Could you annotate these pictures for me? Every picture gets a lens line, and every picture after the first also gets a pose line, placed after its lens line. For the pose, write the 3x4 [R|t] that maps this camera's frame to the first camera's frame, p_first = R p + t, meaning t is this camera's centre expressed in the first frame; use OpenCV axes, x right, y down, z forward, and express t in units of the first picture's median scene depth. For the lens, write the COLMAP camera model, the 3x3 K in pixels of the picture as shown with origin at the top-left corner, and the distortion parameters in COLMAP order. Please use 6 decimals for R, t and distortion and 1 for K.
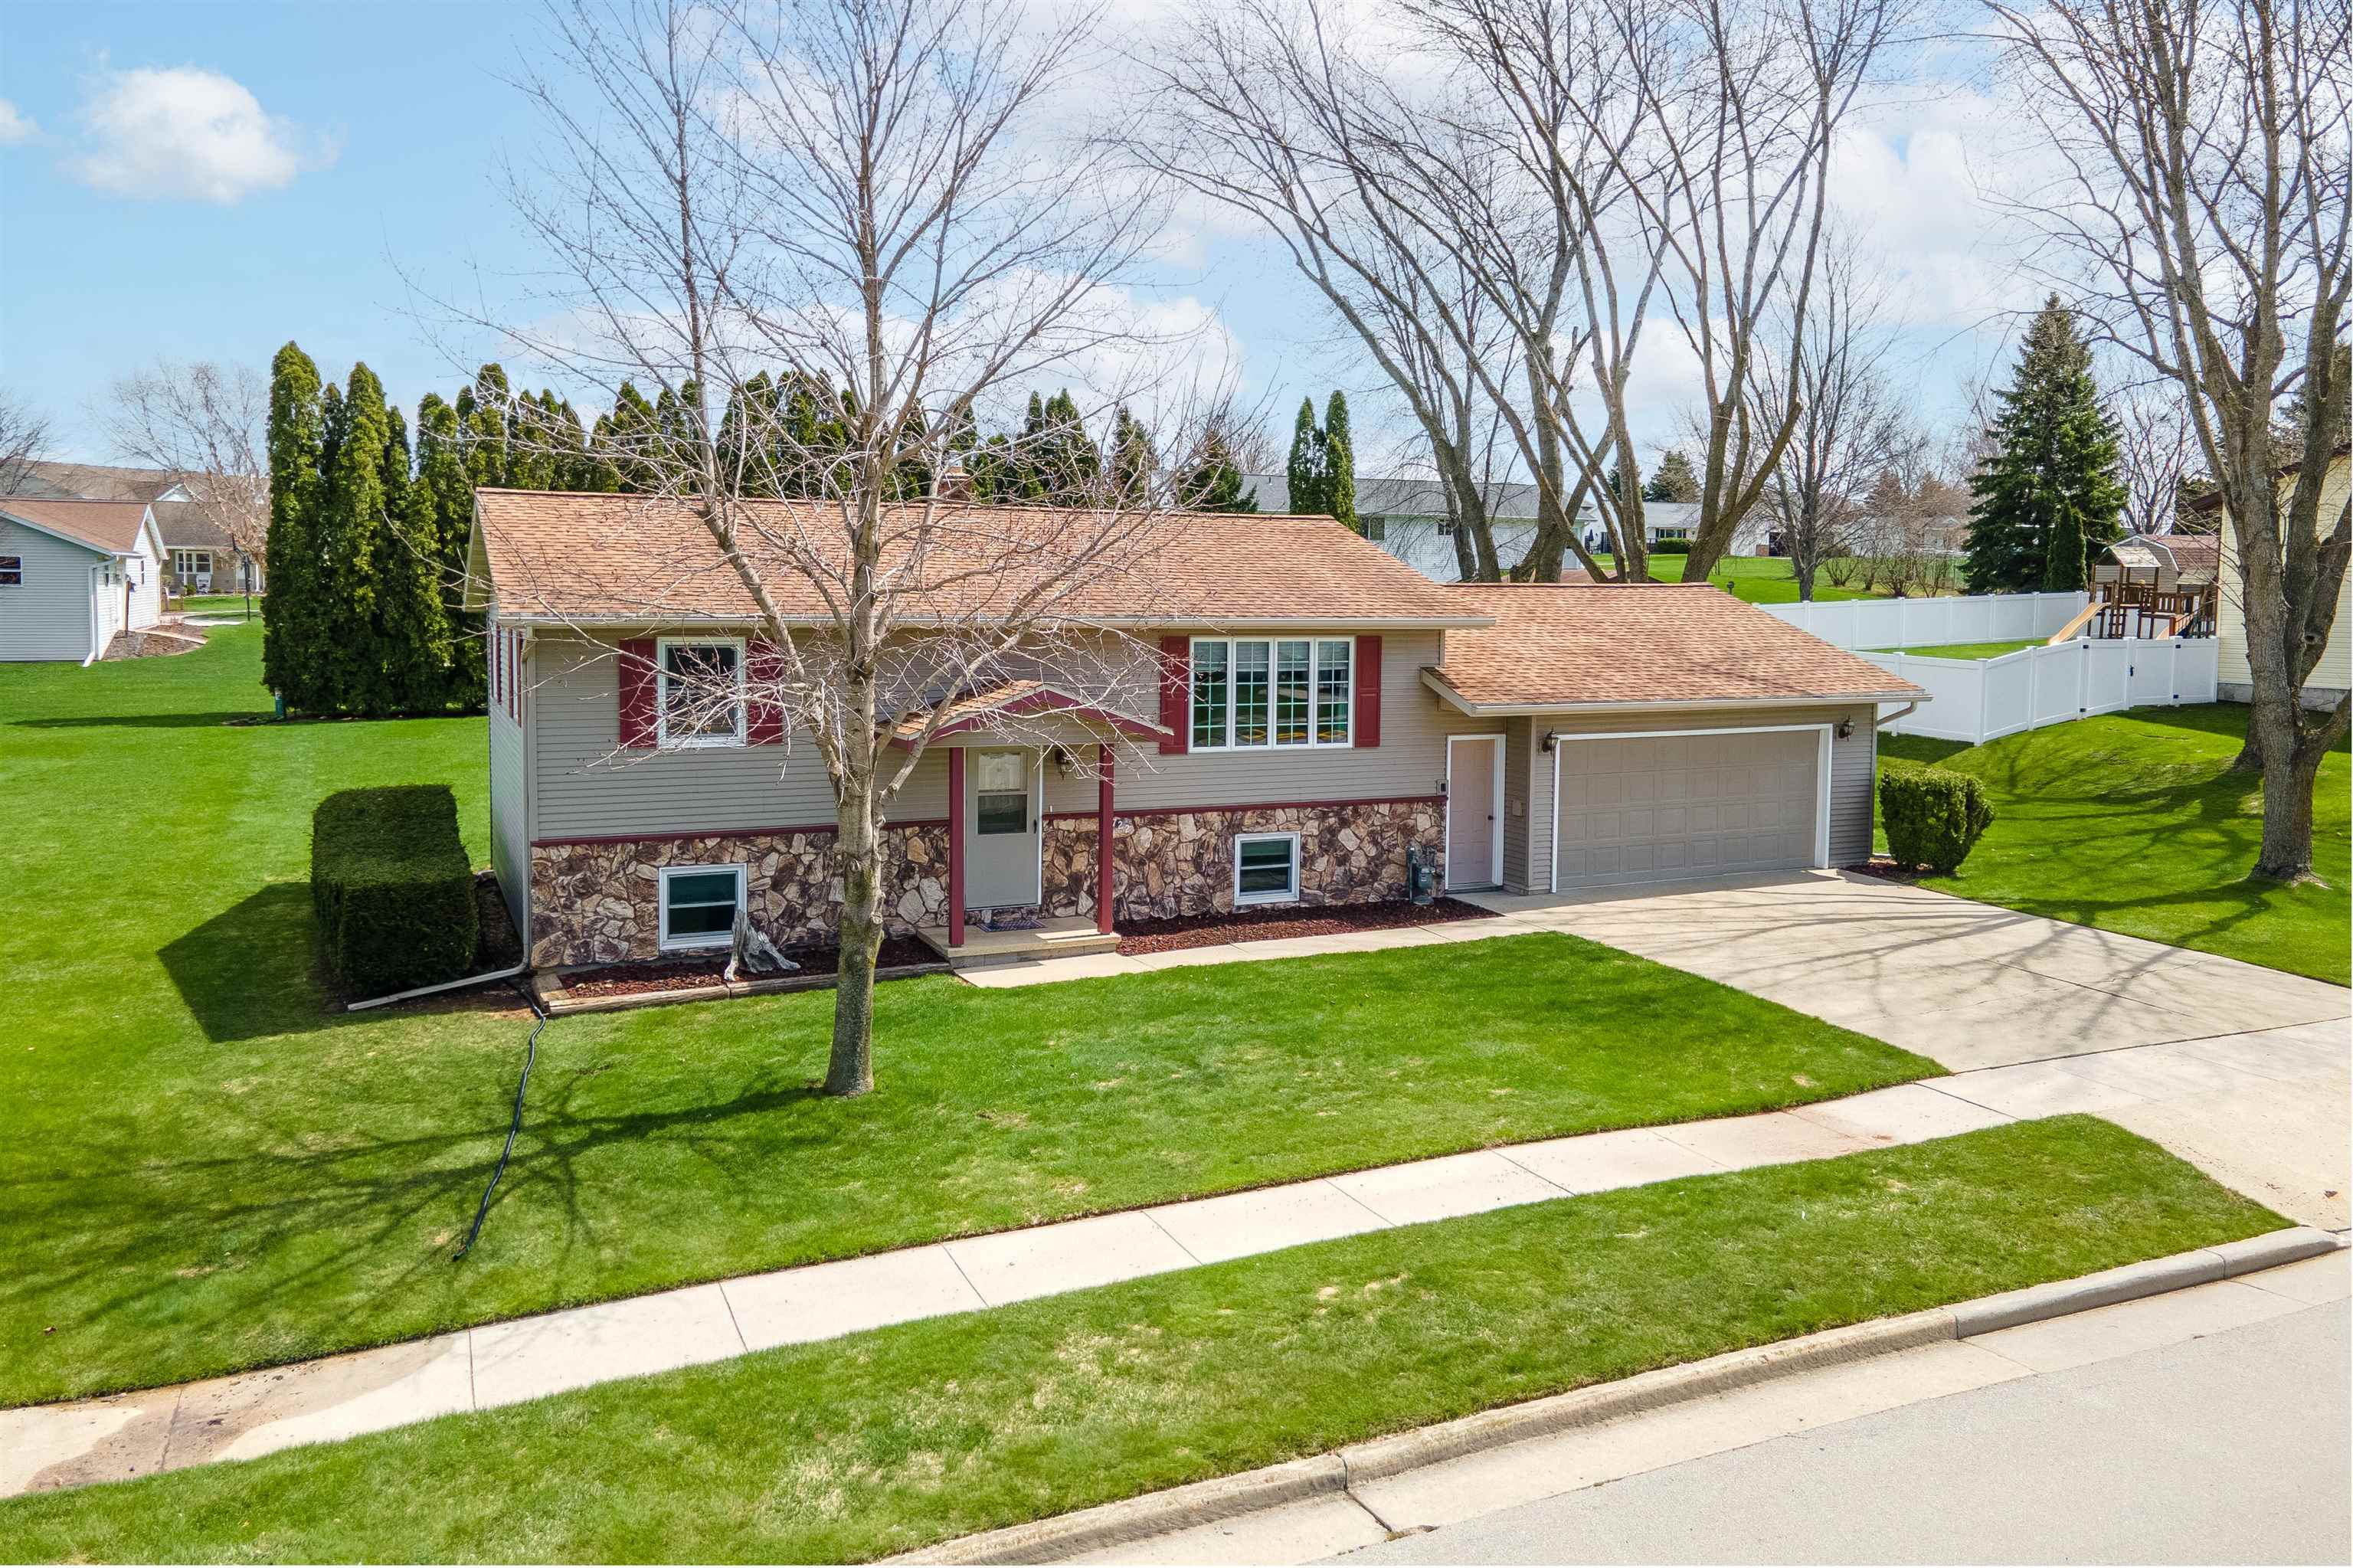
lens RADIAL K [[1723.3, 0, 1155.5], [0, 1723.3, 640.1], [0, 0, 1]] dist [0.009504, 0.063584]
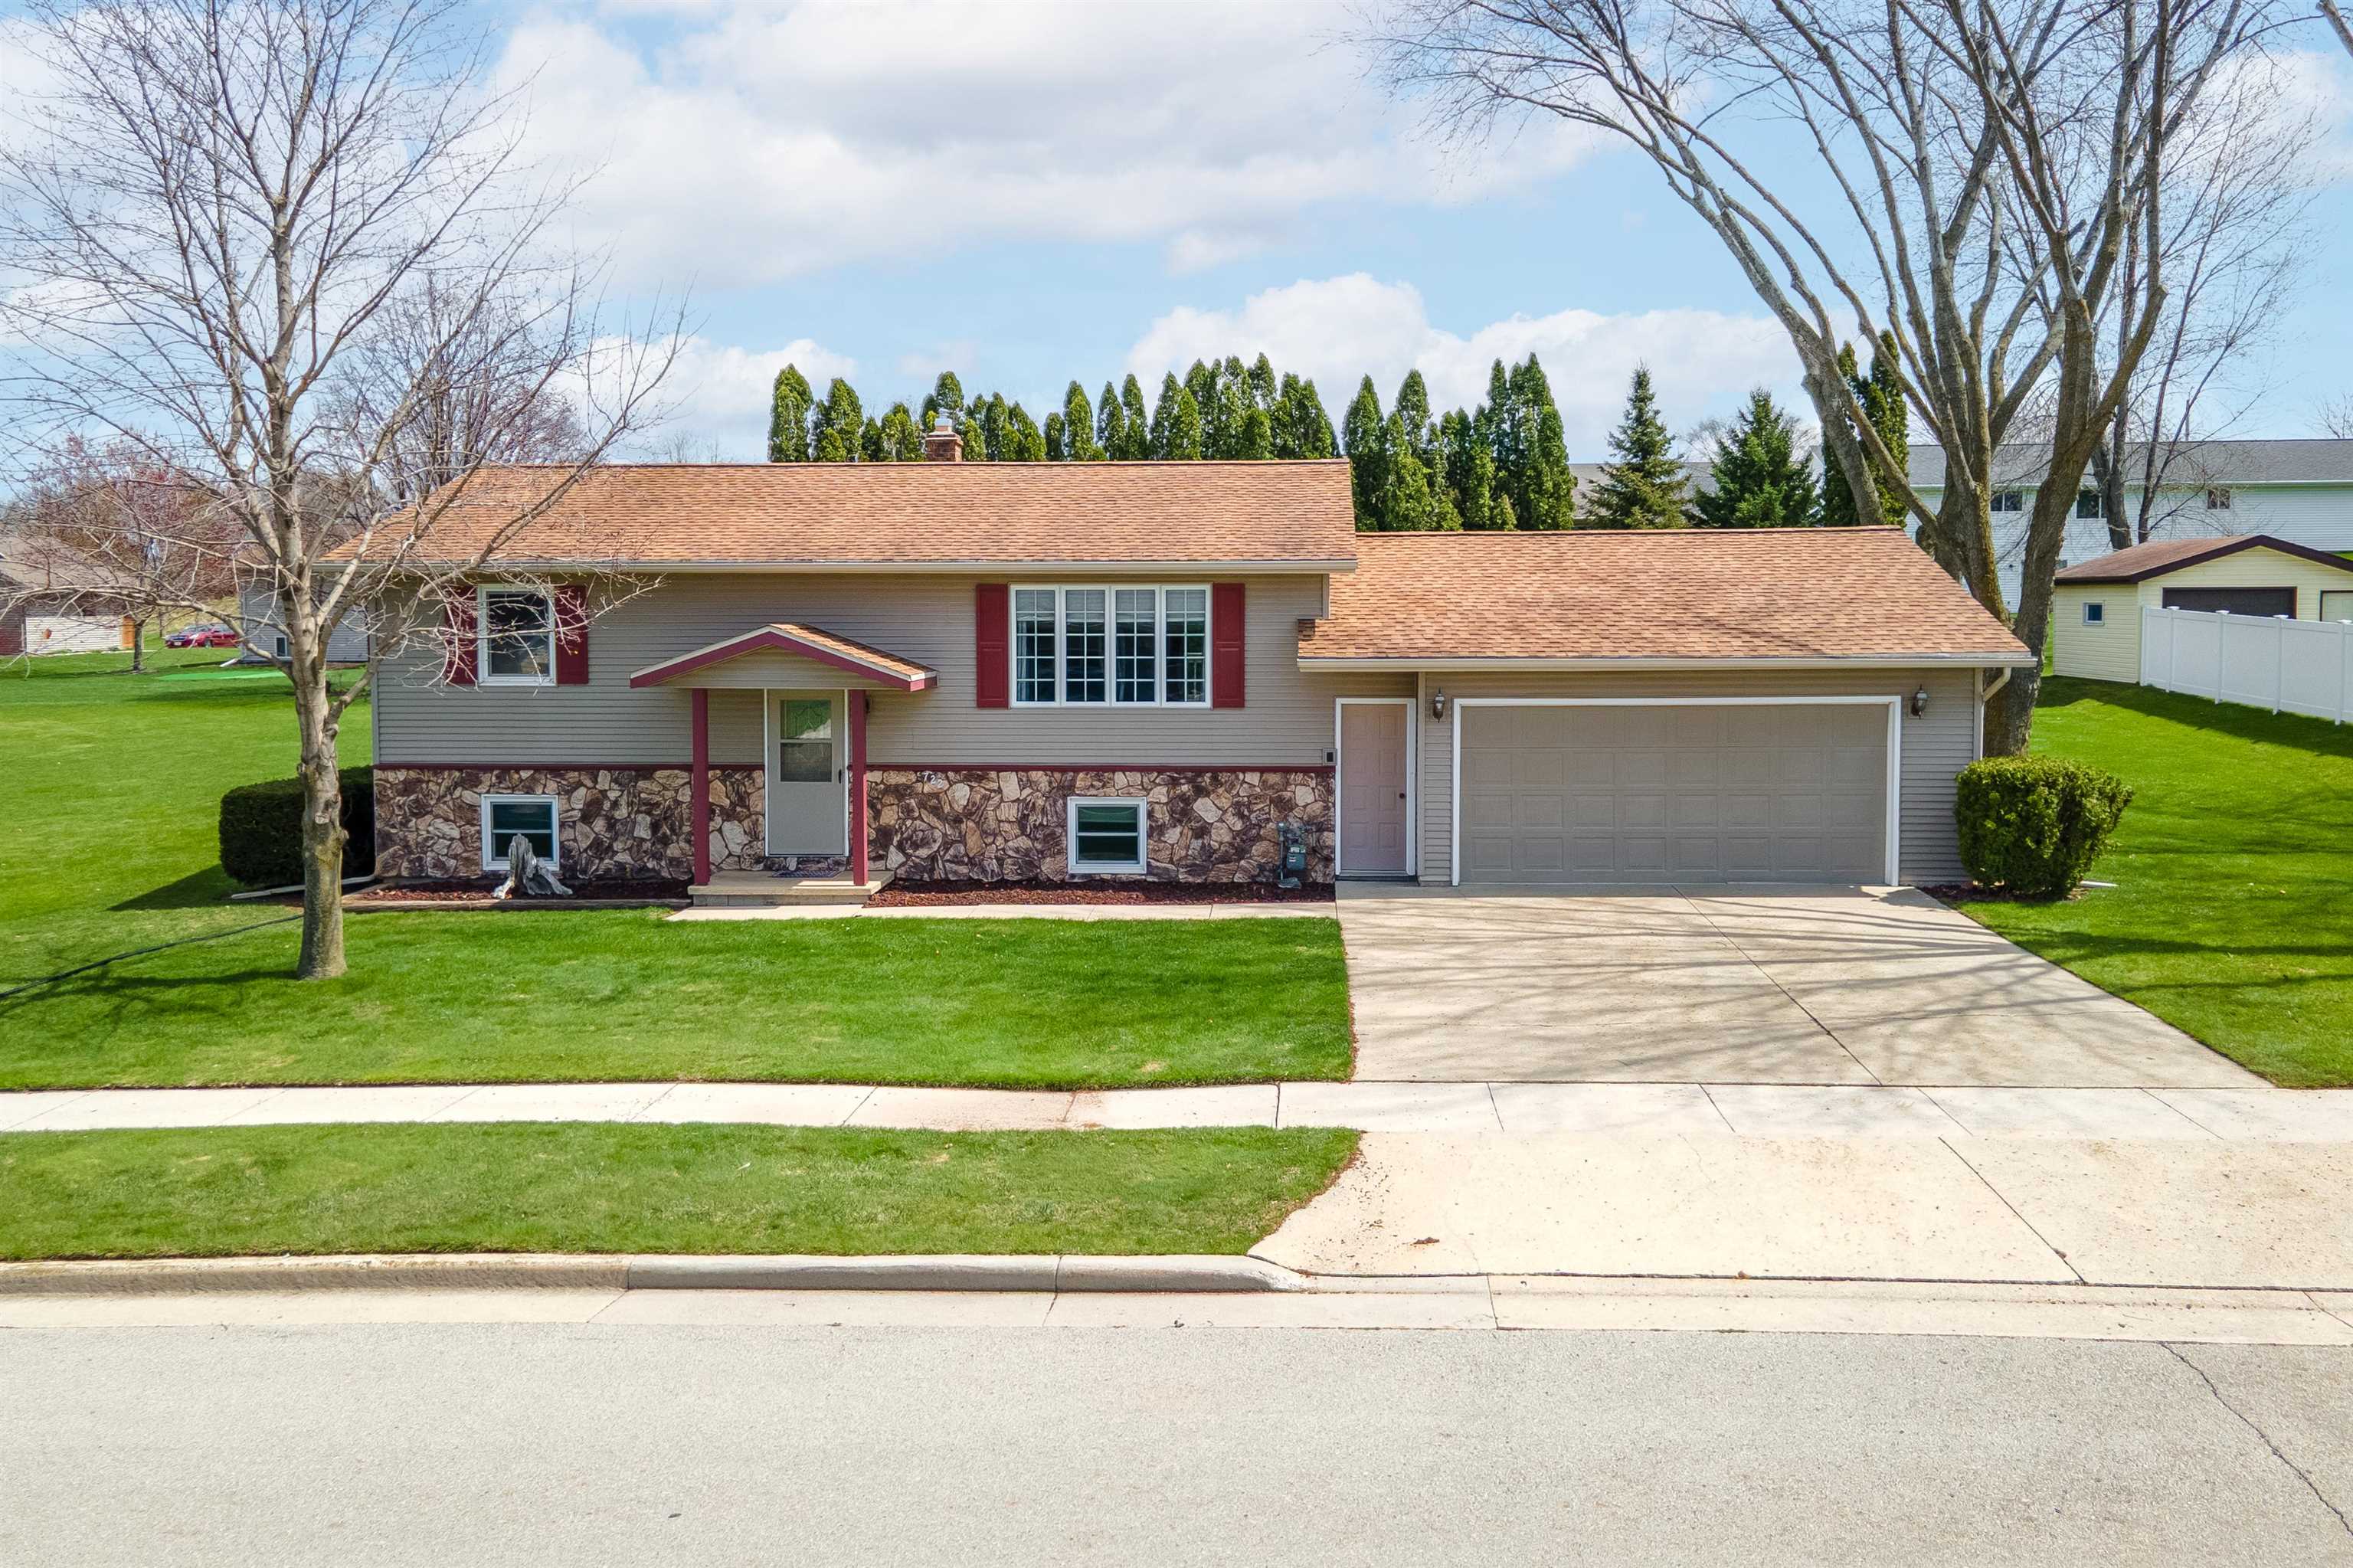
lens RADIAL K [[1841.8, 0, 1196.3], [0, 1841.8, 594.1], [0, 0, 1]] dist [-0.000411, -0.004612]
pose [[0.885755, -0.014333, -0.463931, 0.583093], [-0.003781, 0.999267, -0.038090, 0.041462], [0.464137, 0.035493, 0.885052, 0.147786]]
